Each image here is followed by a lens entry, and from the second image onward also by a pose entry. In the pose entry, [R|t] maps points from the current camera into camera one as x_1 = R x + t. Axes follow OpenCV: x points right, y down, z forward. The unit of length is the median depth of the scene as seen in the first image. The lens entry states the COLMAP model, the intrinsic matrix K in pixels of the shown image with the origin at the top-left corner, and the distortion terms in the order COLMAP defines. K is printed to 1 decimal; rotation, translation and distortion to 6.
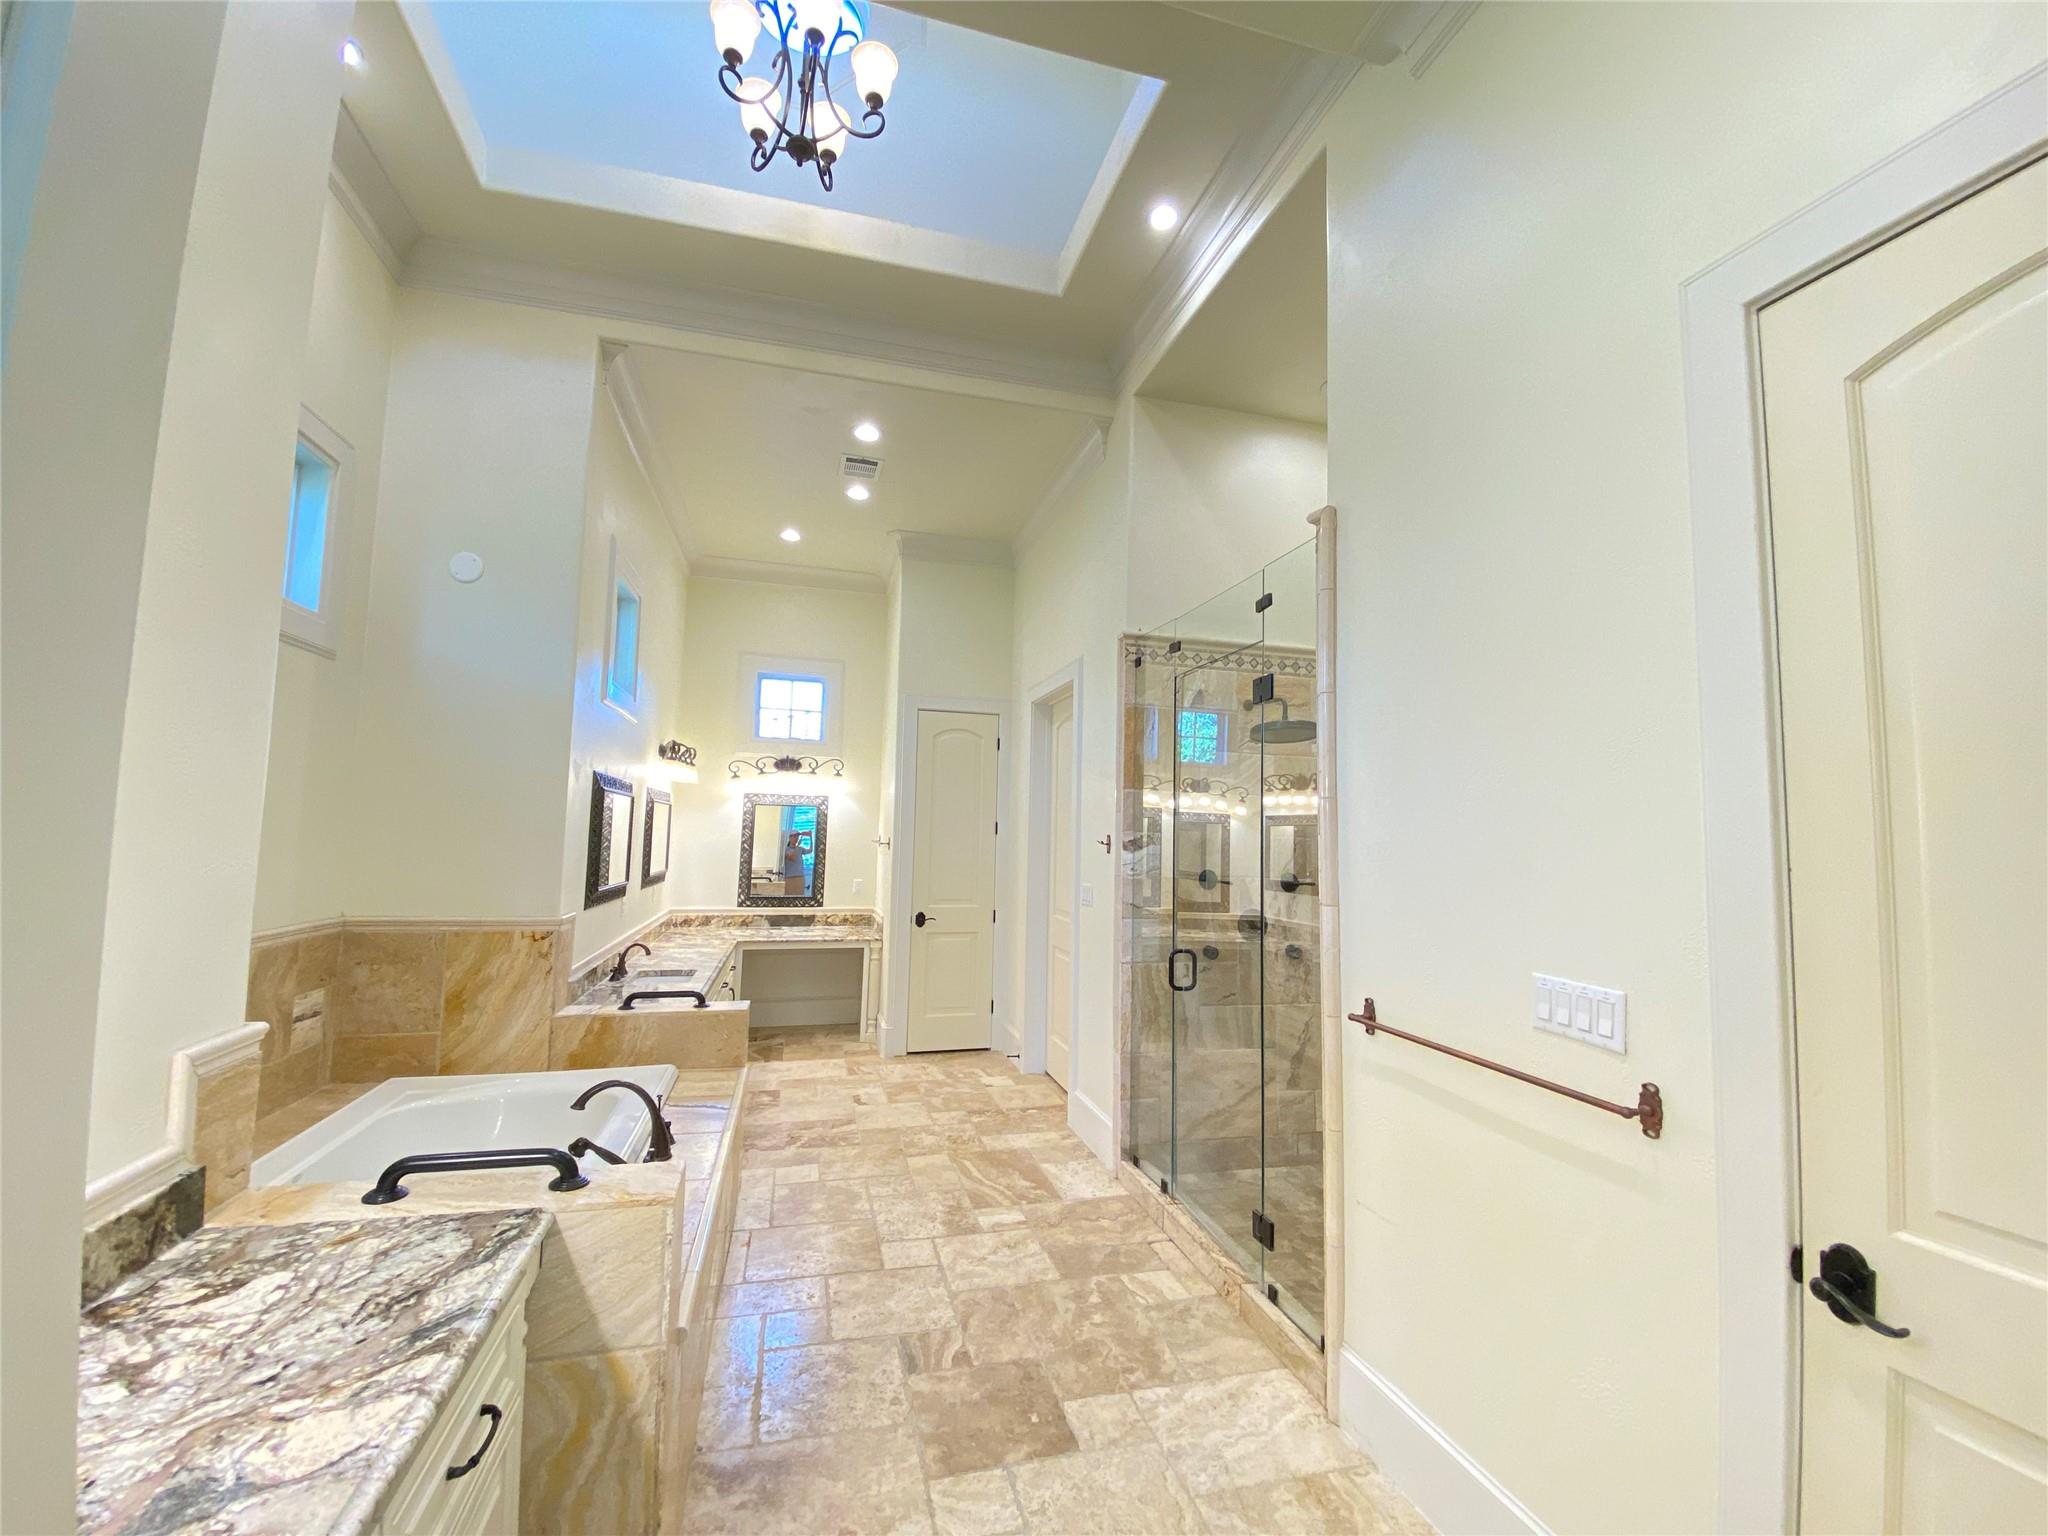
lens RADIAL K [[838.4, 0, 1039.6], [0, 838.4, 770.2], [0, 0, 1]] dist [0.009985, -0.008307]
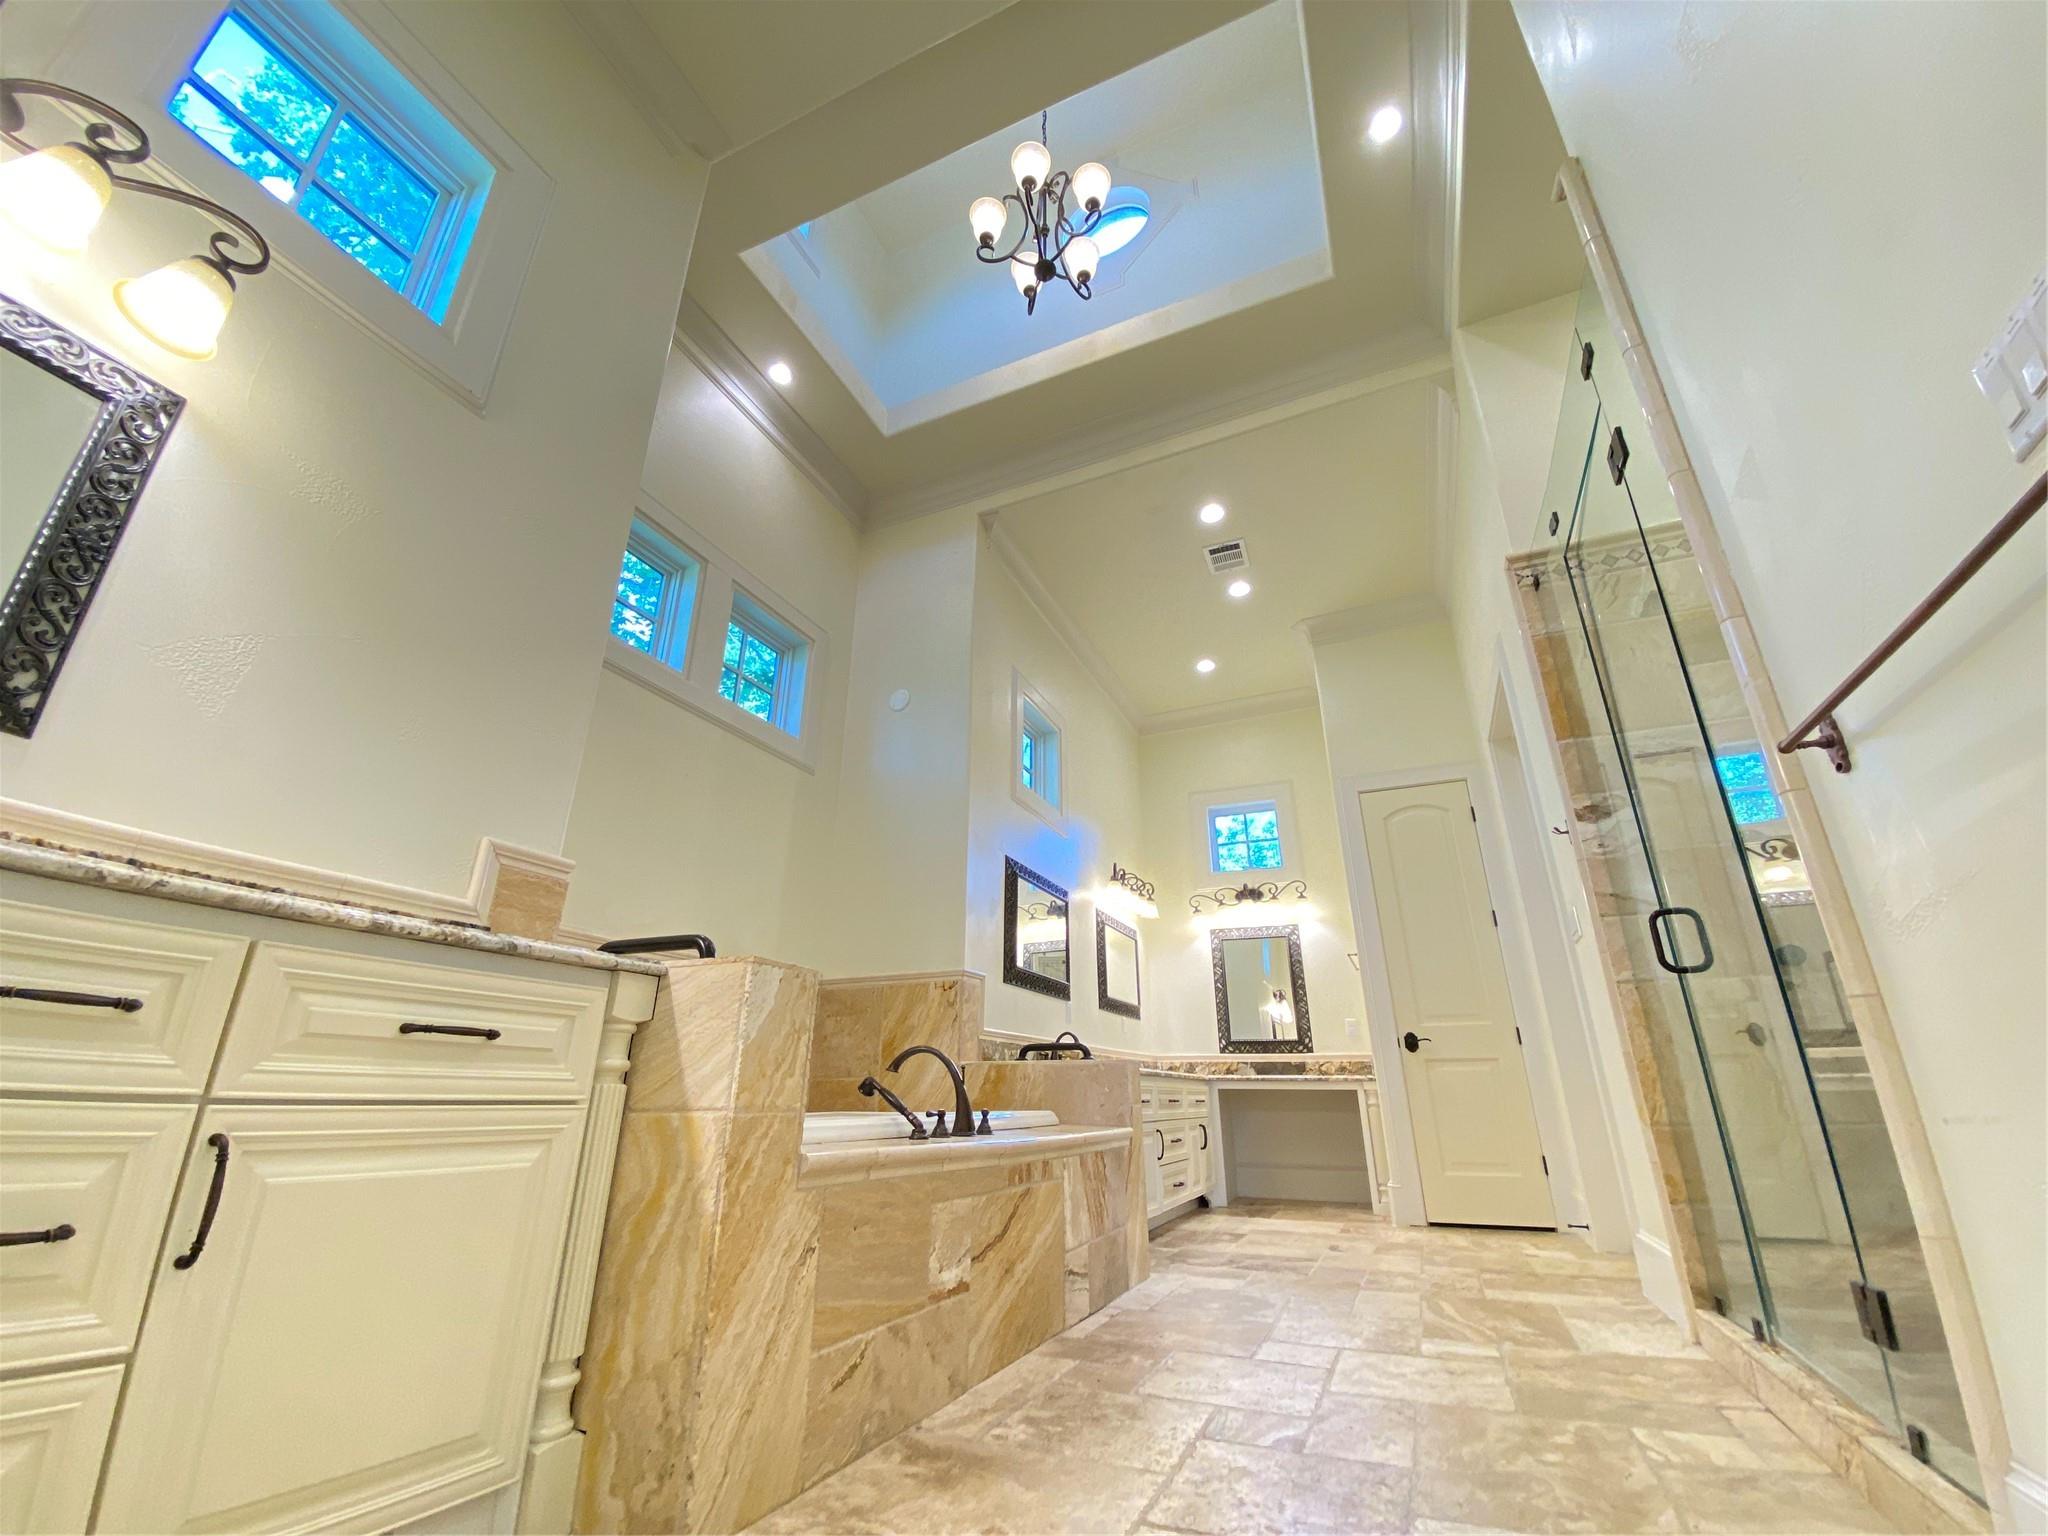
lens RADIAL K [[838.4, 0, 1035.8], [0, 838.4, 768.0], [0, 0, 1]] dist [0.009985, -0.008307]
pose [[0.776280, -0.255224, -0.576411, 0.194438], [0.070599, 0.943821, -0.322827, 0.291676], [0.626423, 0.209910, 0.750688, 0.198858]]
